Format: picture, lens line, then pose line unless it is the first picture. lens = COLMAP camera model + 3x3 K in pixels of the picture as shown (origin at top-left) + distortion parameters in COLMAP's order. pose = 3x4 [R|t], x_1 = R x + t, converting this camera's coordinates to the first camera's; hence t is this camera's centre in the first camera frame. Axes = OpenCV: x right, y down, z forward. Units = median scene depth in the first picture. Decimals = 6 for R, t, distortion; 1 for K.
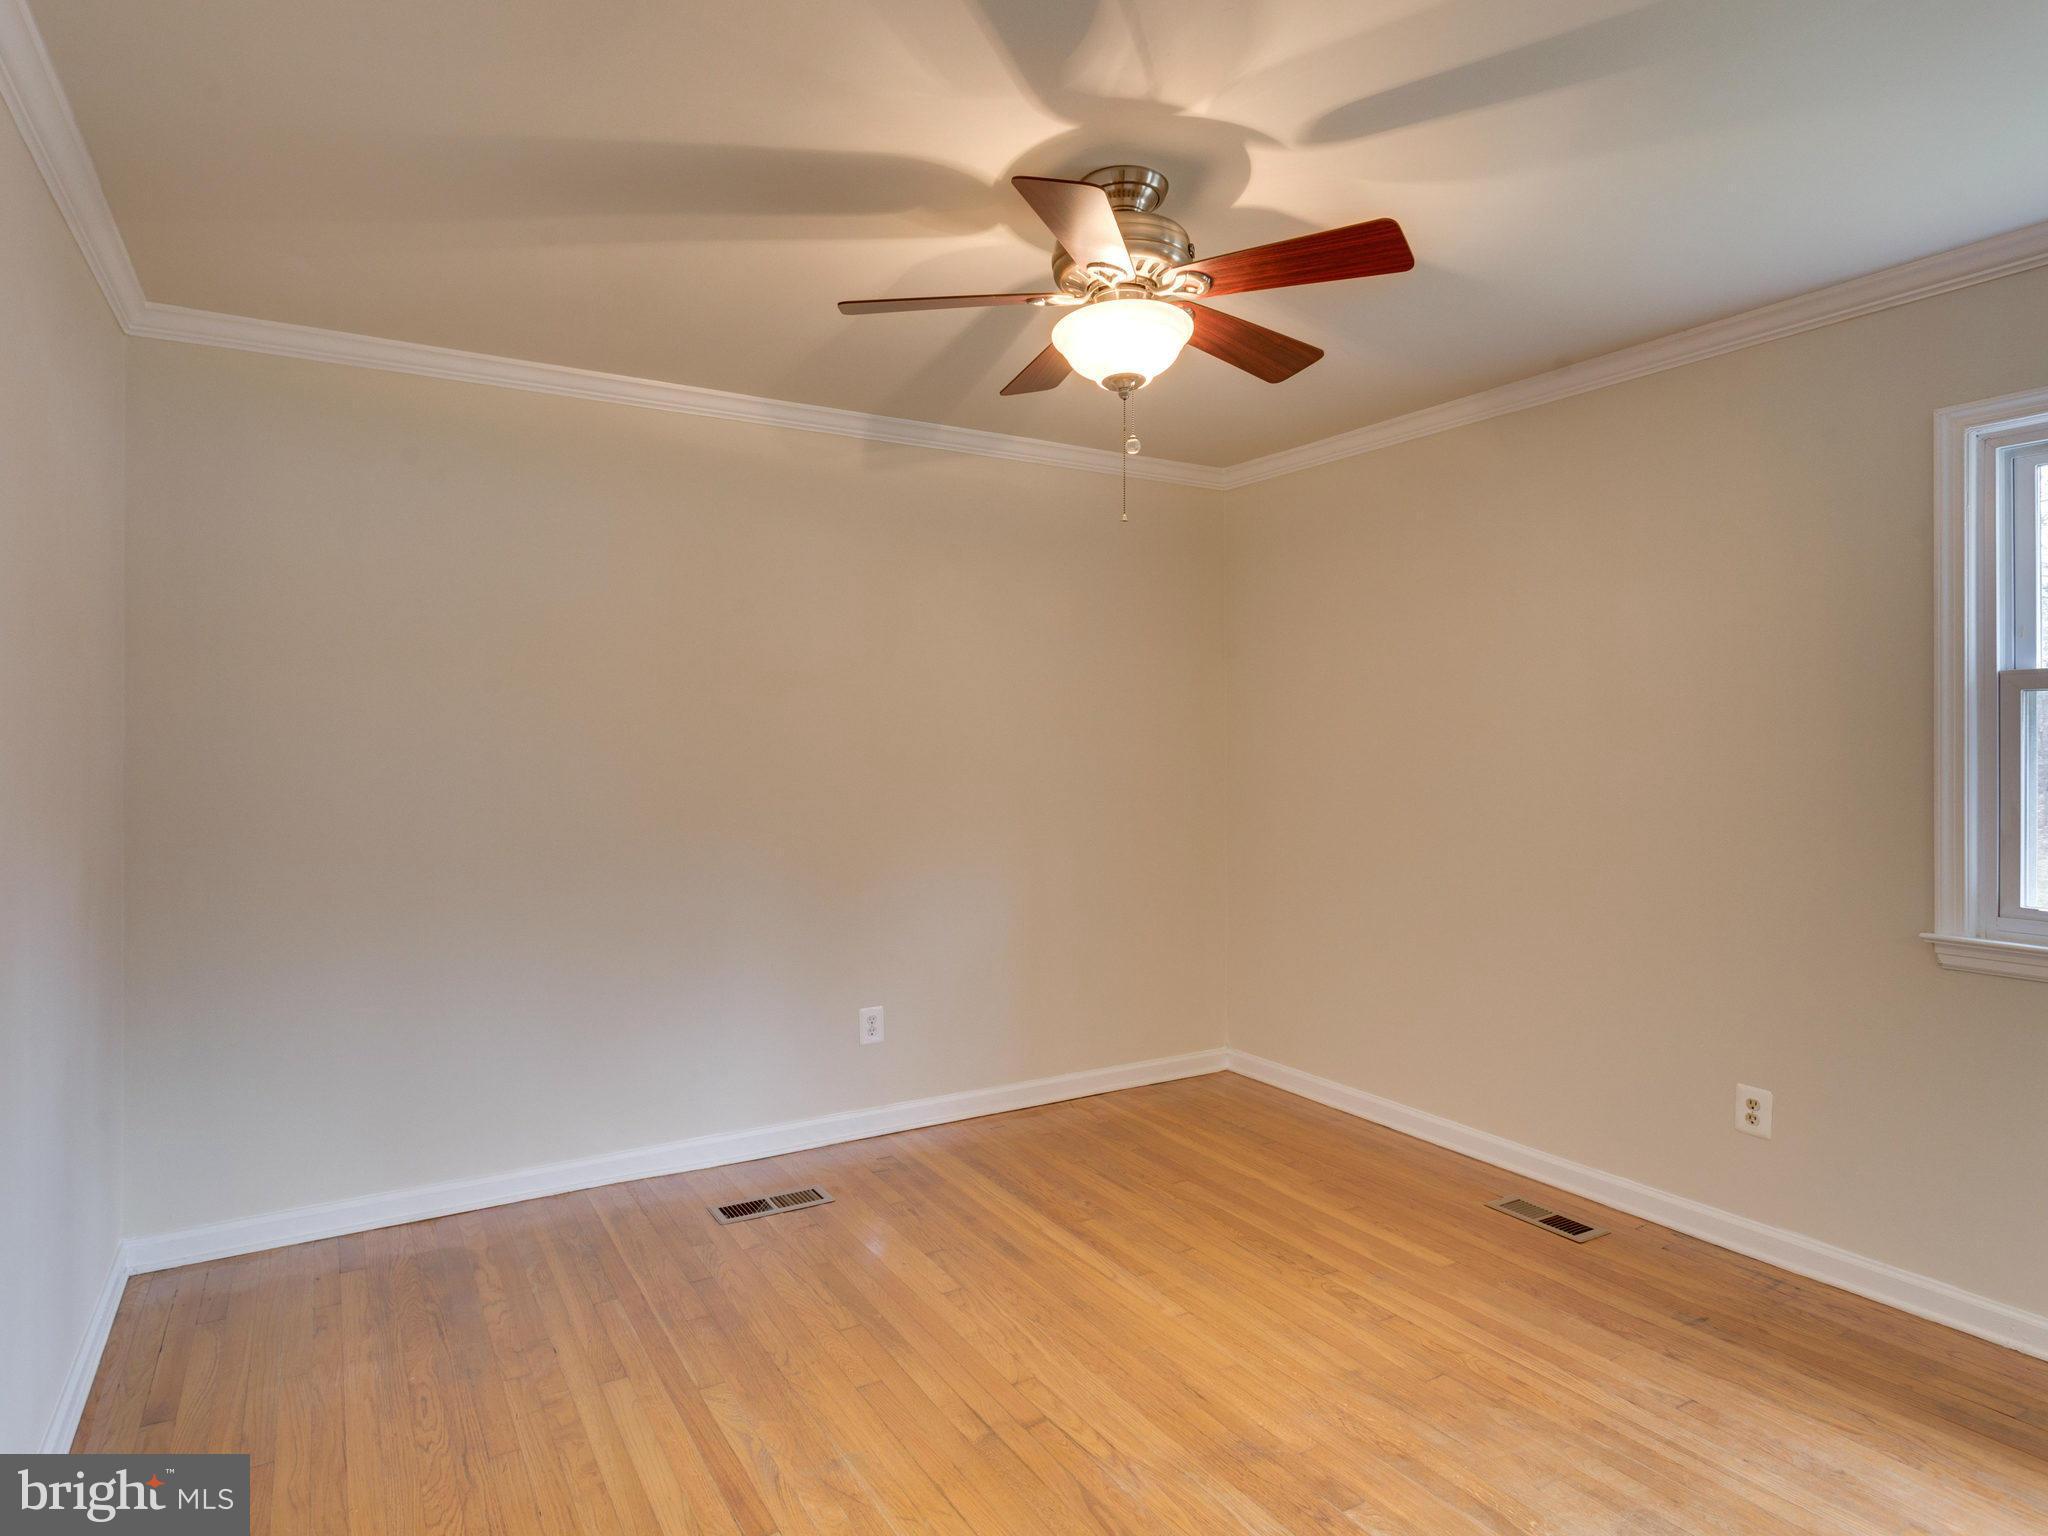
lens RADIAL K [[1142.9, 0, 1020.5], [0, 1142.9, 753.9], [0, 0, 1]] dist [0.000878, 0.001343]
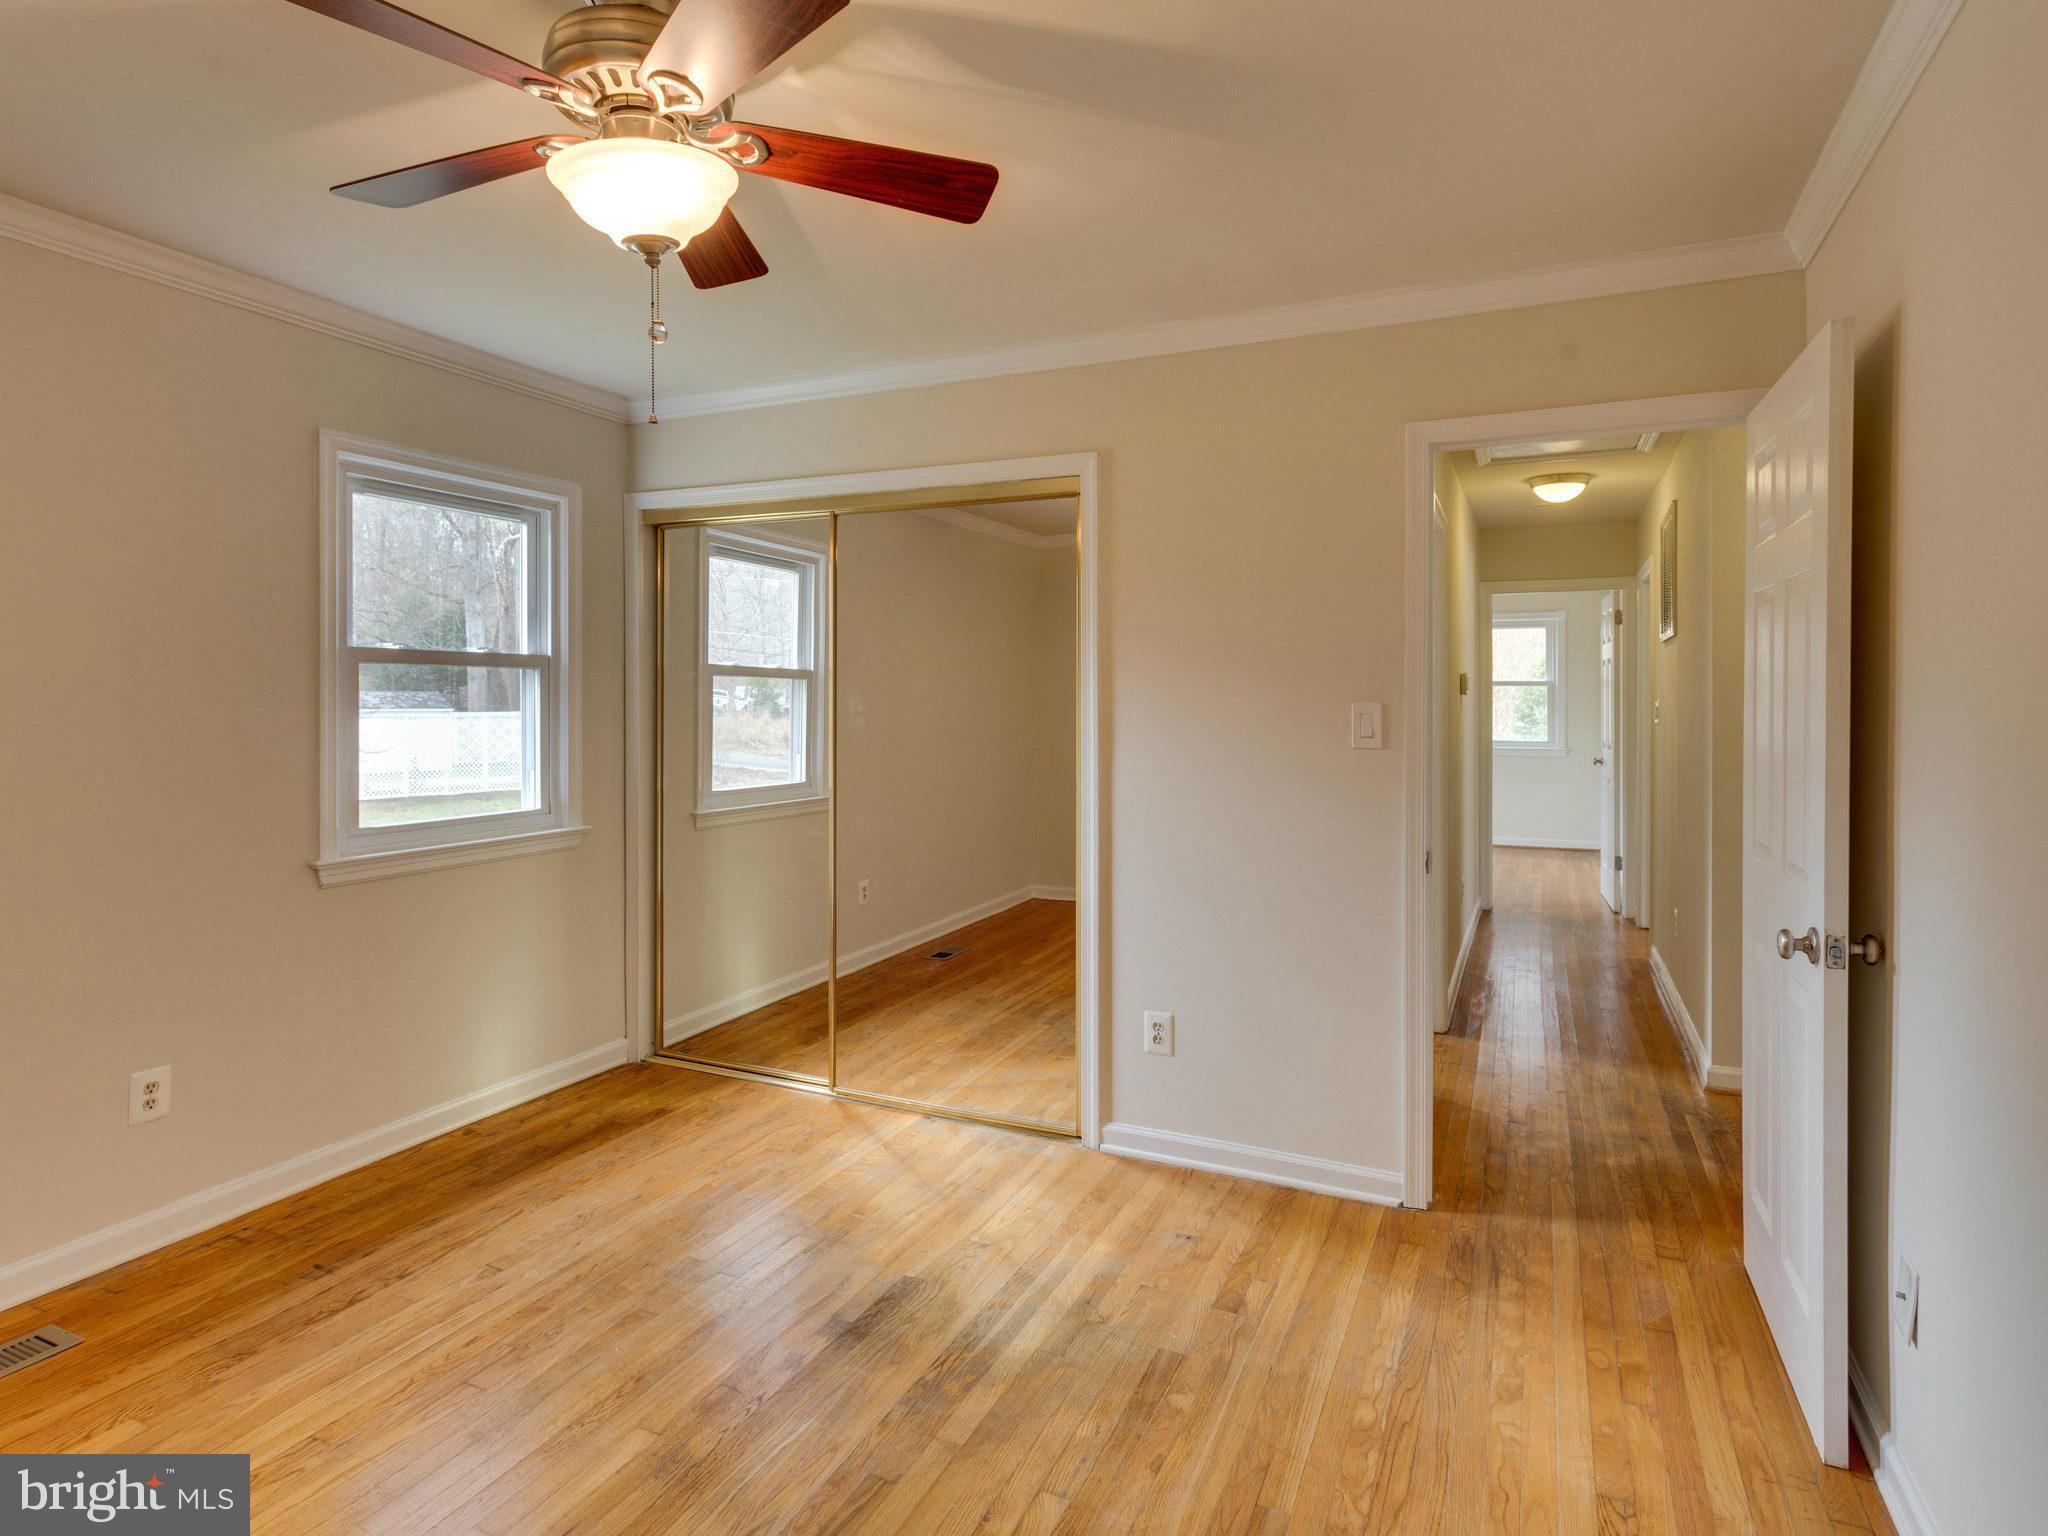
lens RADIAL K [[1142.9, 0, 1020.5], [0, 1142.9, 753.9], [0, 0, 1]] dist [0.000878, 0.001343]
pose [[-0.575642, -0.034547, 0.816972, -0.591583], [0.001396, 0.999064, 0.043231, -0.004559], [-0.817701, 0.026026, -0.575055, 1.086256]]
